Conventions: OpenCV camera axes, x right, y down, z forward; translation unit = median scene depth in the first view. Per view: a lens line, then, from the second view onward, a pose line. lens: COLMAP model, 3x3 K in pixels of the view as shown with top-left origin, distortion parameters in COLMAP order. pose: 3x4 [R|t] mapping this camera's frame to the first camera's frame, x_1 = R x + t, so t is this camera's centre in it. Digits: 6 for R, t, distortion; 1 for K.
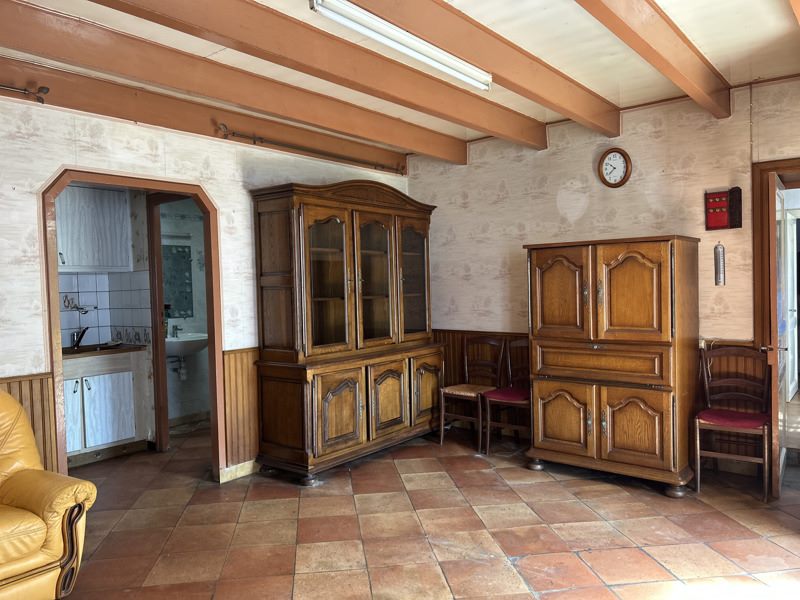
lens RADIAL K [[588.5, 0, 400.0], [0, 588.5, 300.0], [0, 0, 1]] dist [0.006742, 0.000899]
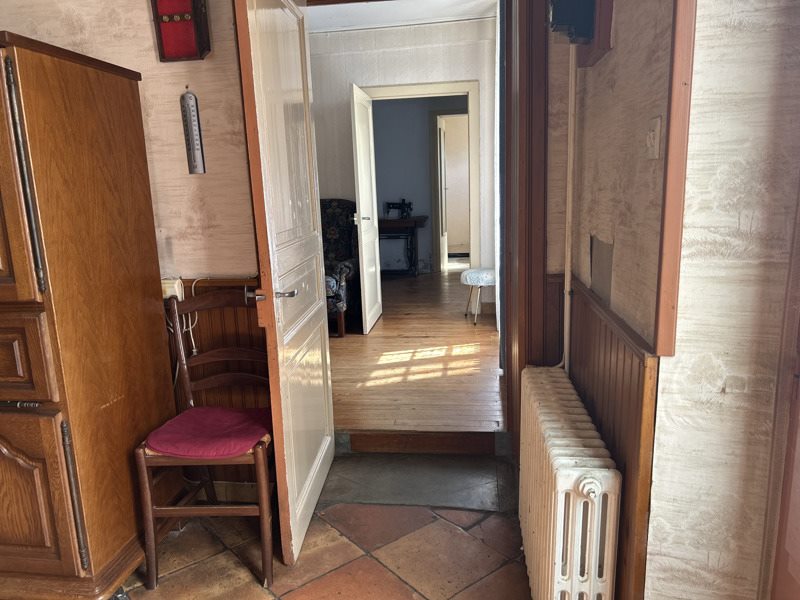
lens RADIAL K [[588.5, 0, 400.0], [0, 588.5, 300.0], [0, 0, 1]] dist [0.006742, 0.000899]
pose [[0.844874, -0.102700, 0.525016, 0.447823], [0.027393, 0.988418, 0.149265, 0.013833], [-0.534264, -0.111728, 0.837901, 0.498162]]
